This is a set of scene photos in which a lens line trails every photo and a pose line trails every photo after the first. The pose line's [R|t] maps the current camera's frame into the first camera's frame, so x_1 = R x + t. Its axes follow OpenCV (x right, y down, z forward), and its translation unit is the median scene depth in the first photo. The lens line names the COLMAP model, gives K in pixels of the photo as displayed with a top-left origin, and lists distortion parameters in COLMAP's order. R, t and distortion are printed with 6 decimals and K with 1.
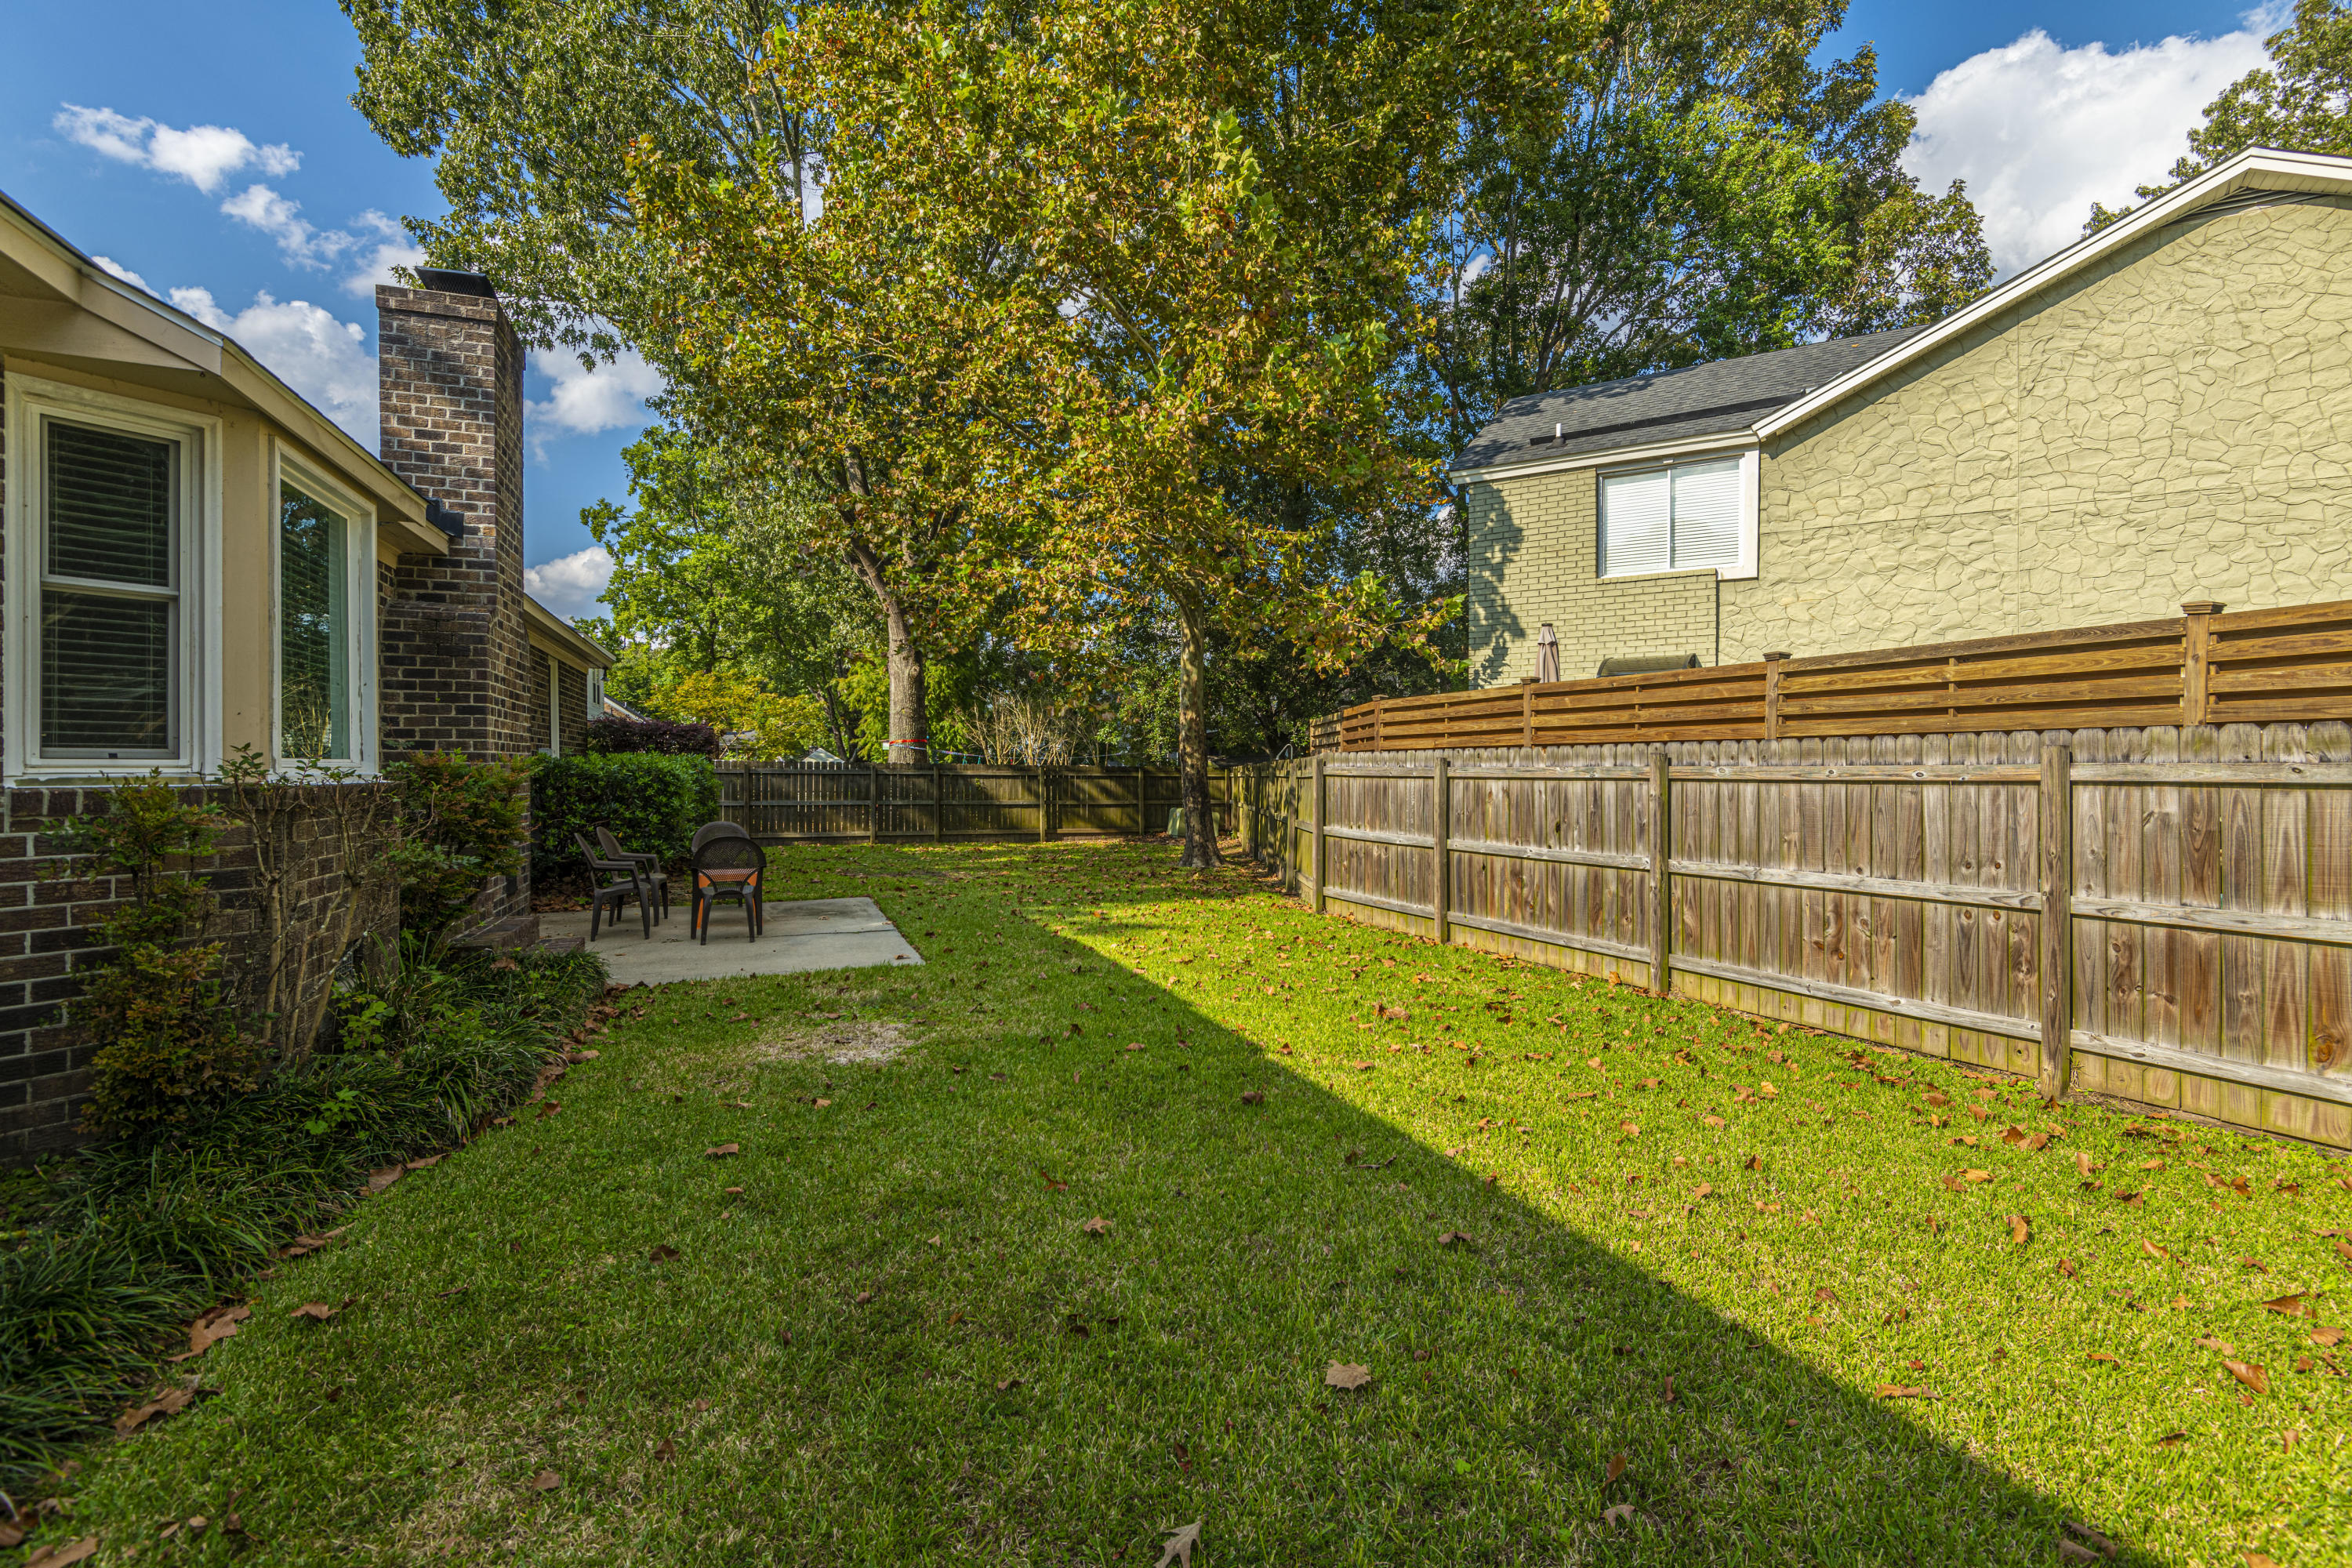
lens RADIAL K [[1076.9, 0, 1194.1], [0, 1076.9, 765.5], [0, 0, 1]] dist [0.011178, -0.000132]
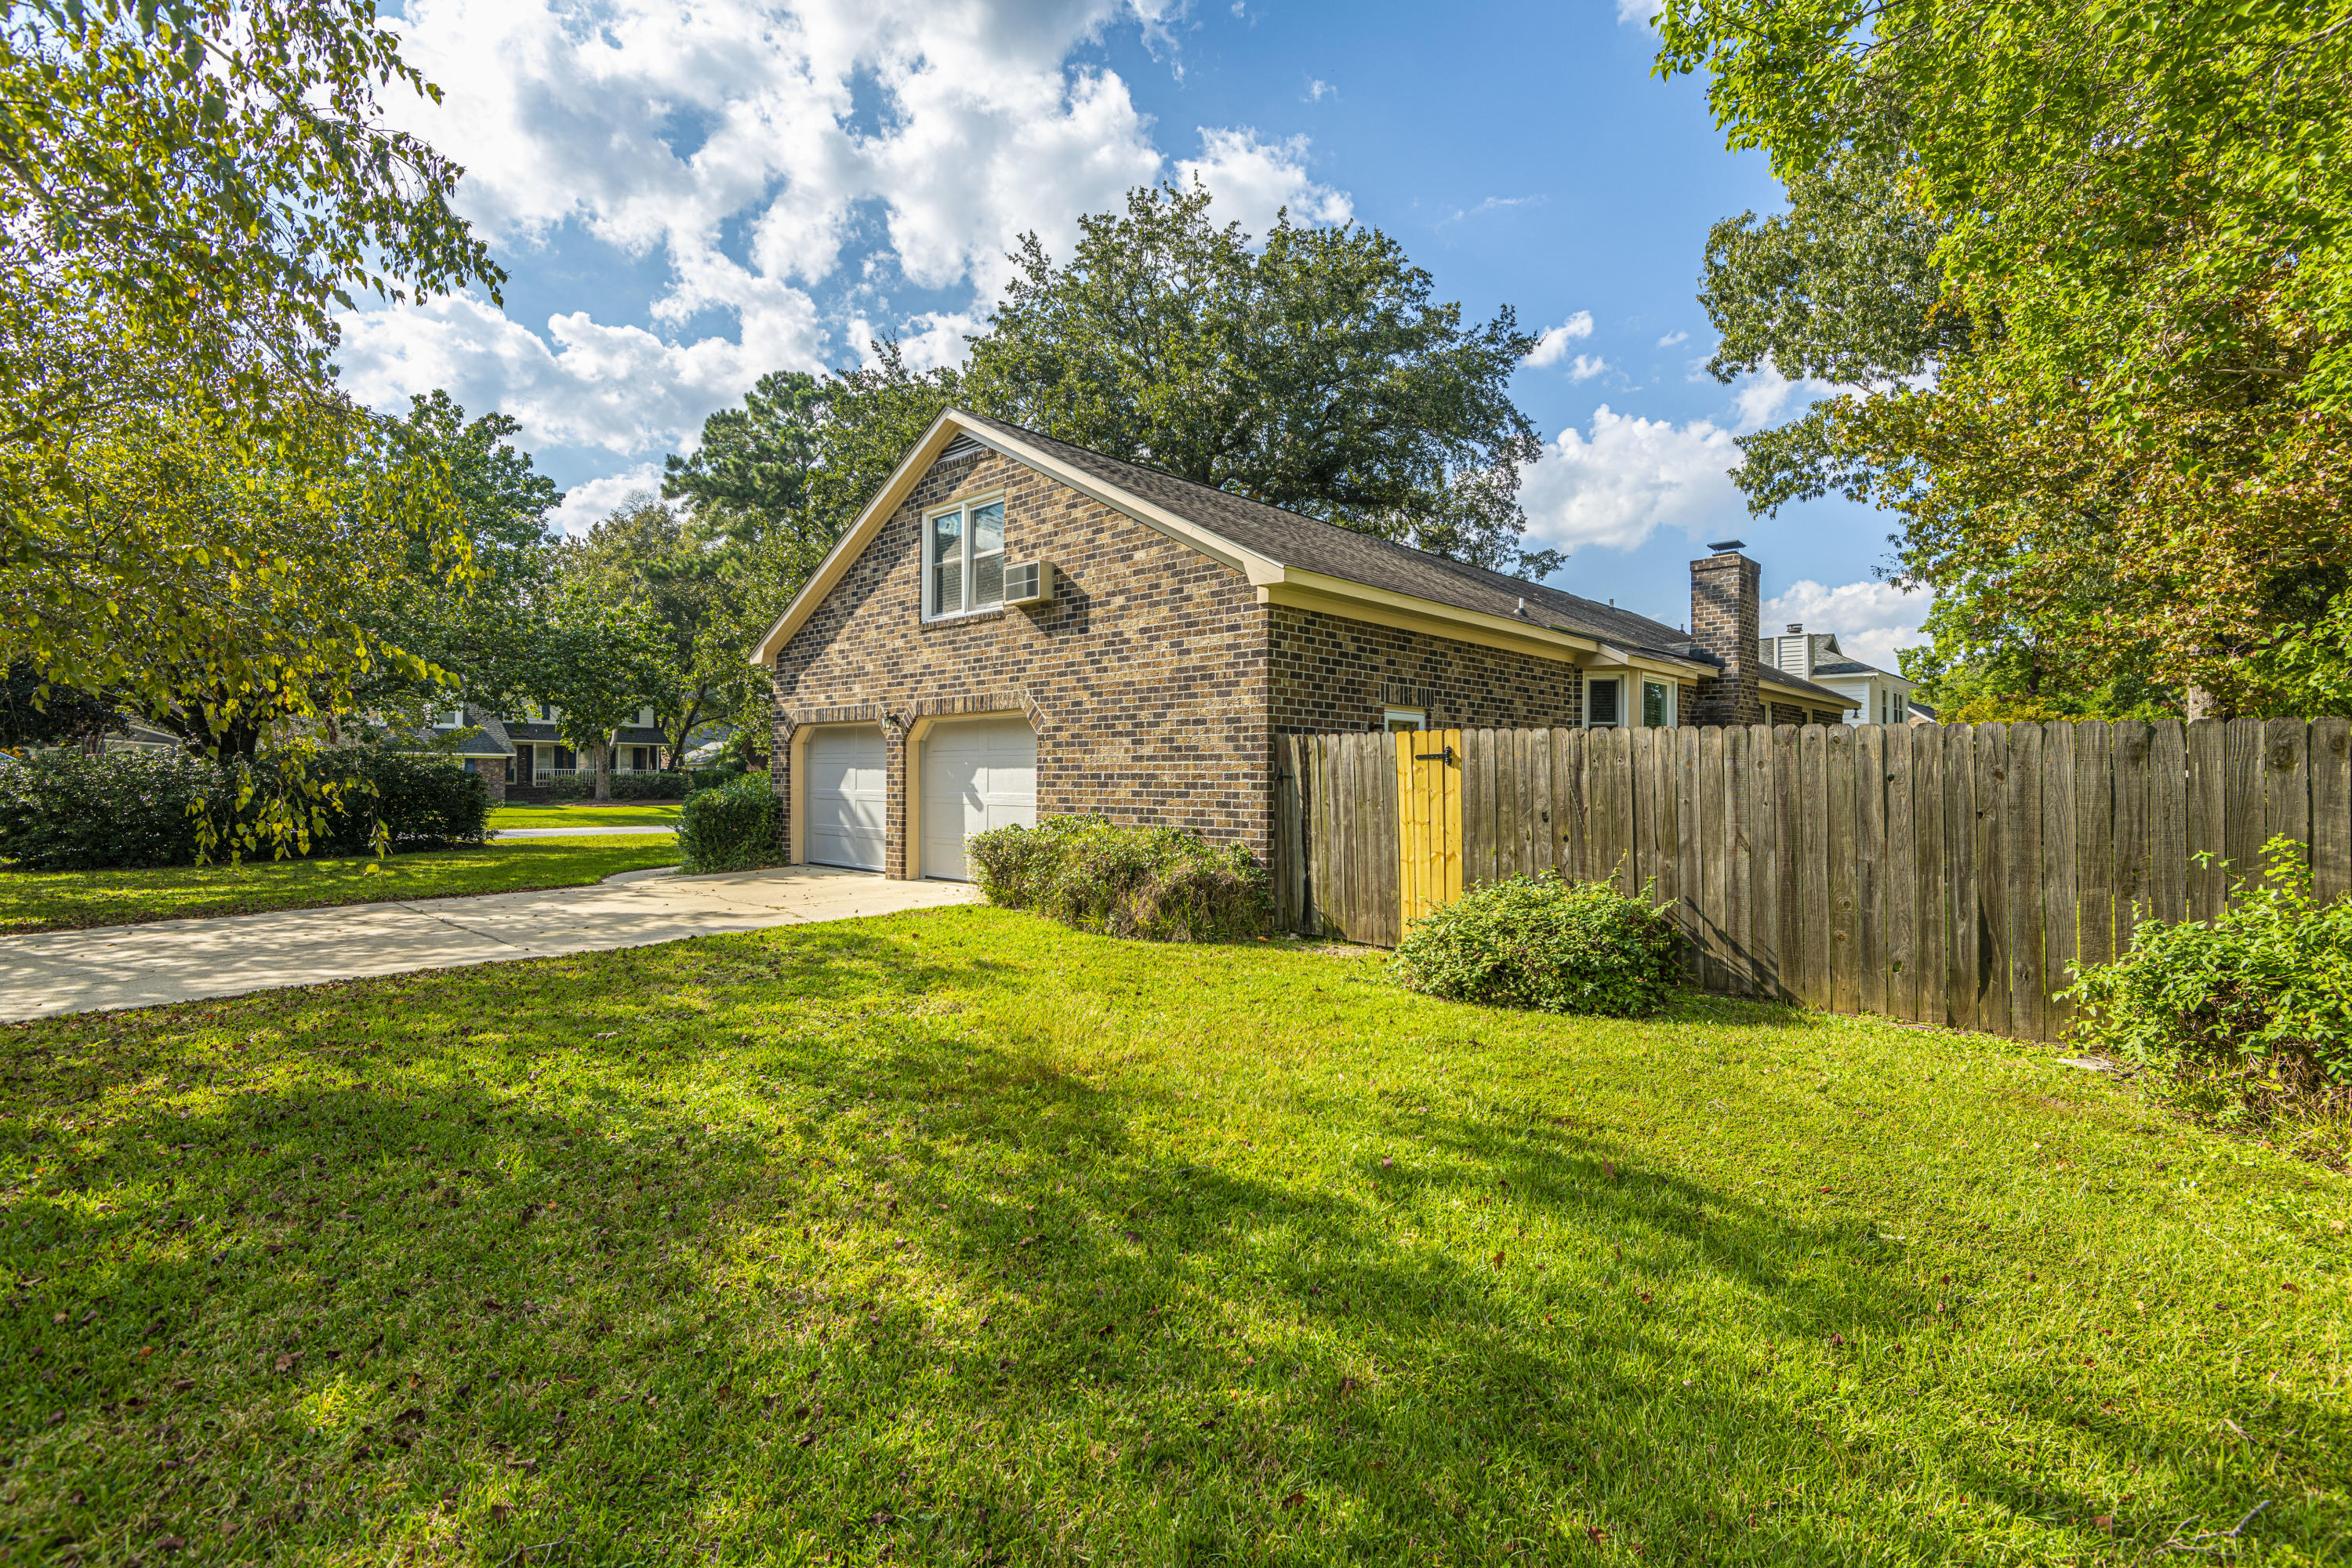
lens RADIAL K [[1073.9, 0, 1185.9], [0, 1073.9, 758.1], [0, 0, 1]] dist [0.046709, -0.029069]
pose [[0.416812, -0.008637, -0.908952, 0.284328], [-0.007214, 0.999892, -0.012809, 0.000036], [0.908964, 0.011896, 0.416704, -0.294652]]
